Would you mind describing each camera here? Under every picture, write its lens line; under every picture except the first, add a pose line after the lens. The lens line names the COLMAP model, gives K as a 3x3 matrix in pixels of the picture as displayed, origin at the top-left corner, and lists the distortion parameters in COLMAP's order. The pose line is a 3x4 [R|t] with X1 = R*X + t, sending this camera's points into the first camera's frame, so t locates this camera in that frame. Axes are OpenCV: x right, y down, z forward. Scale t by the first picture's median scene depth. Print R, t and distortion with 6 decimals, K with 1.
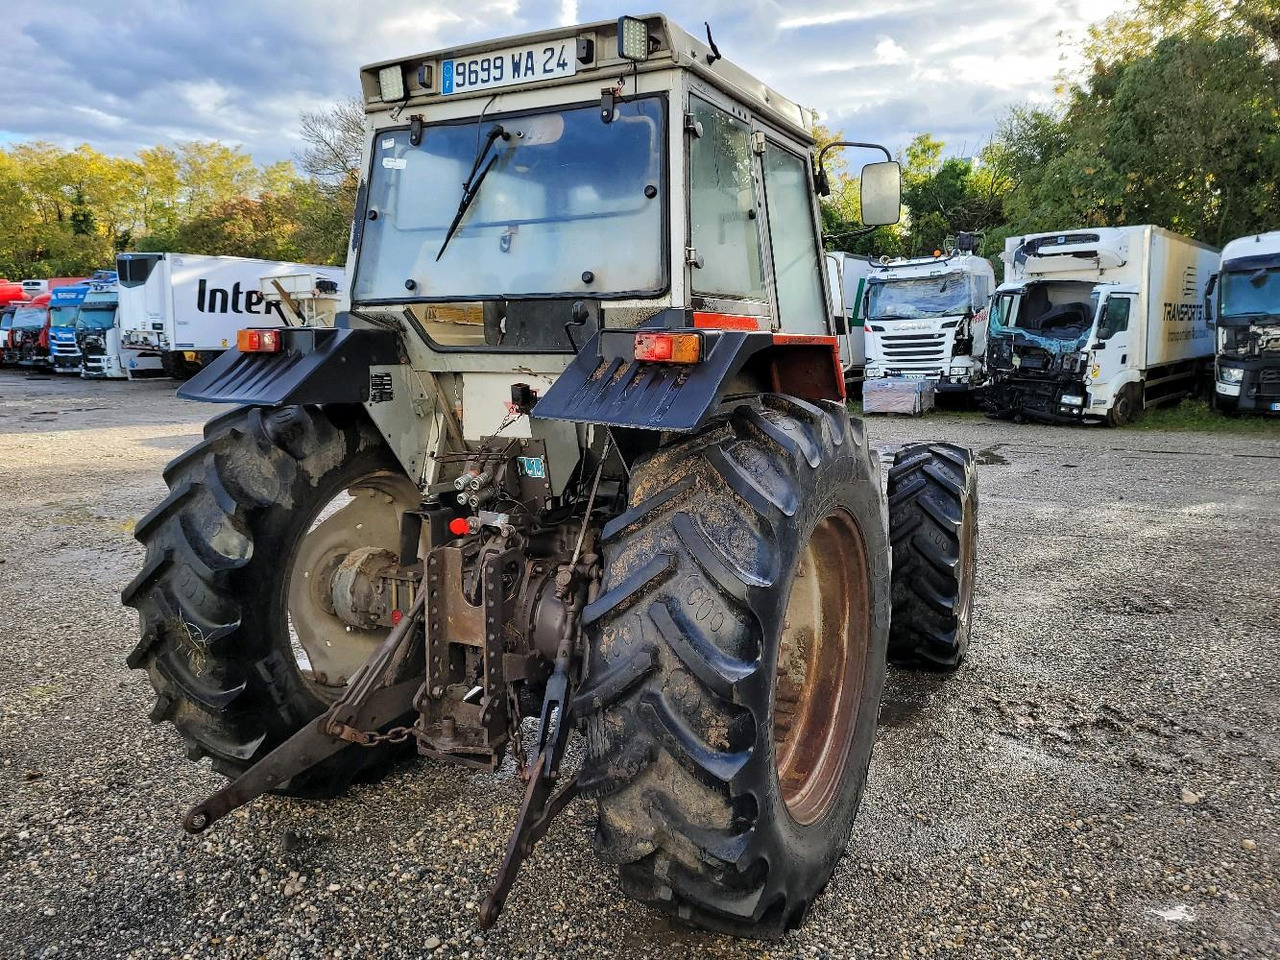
lens RADIAL K [[932.7, 0, 640.0], [0, 932.7, 480.0], [0, 0, 1]] dist [-0.005825, -0.007296]
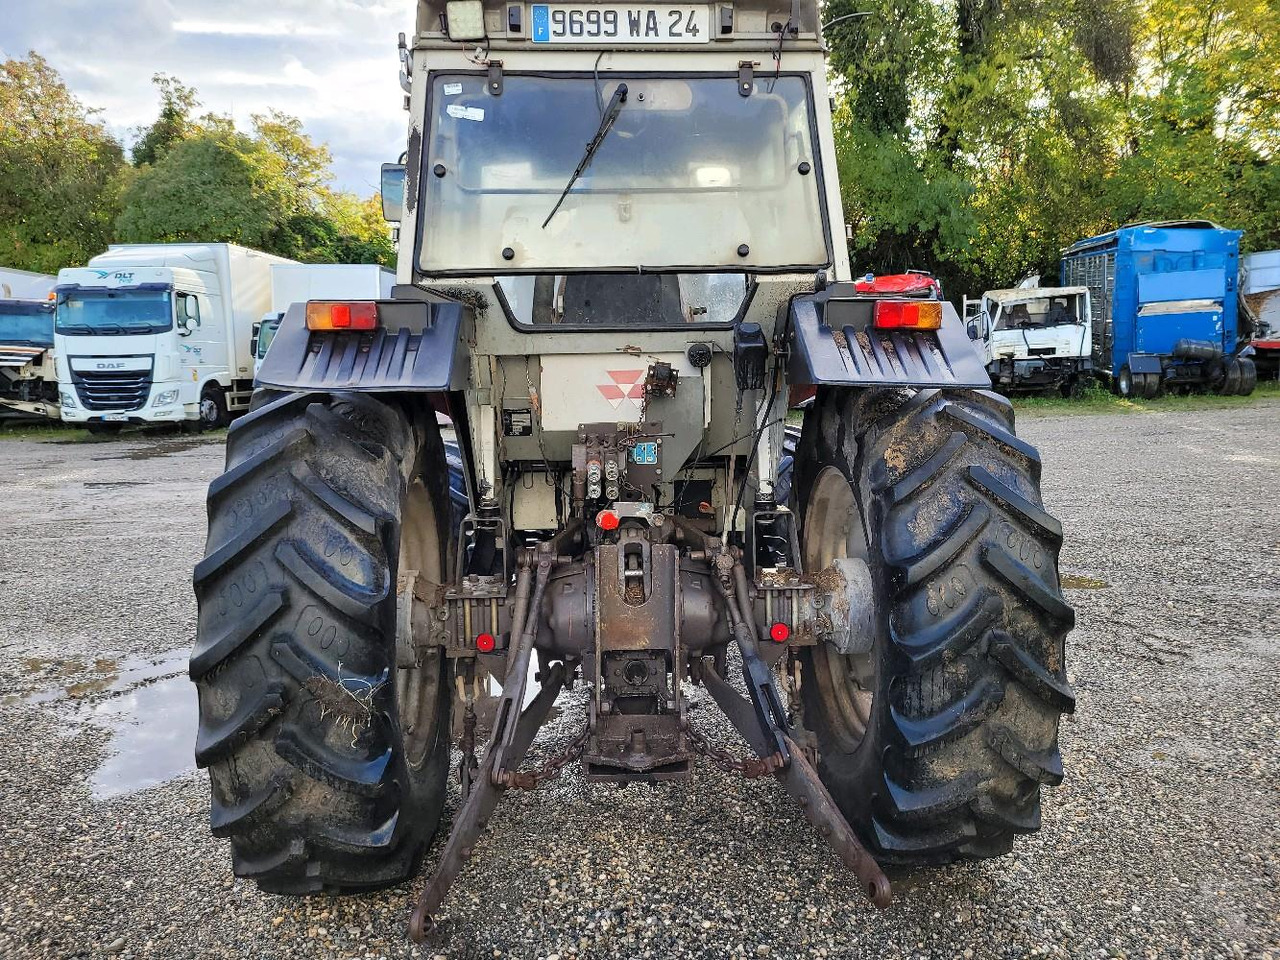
lens RADIAL K [[932.3, 0, 639.2], [0, 932.3, 473.8], [0, 0, 1]] dist [0.003135, -0.000680]
pose [[0.860130, -0.077022, 0.504226, -0.622811], [0.089502, 0.995987, -0.000537, 0.007438], [-0.502161, 0.045591, 0.863572, 0.202913]]
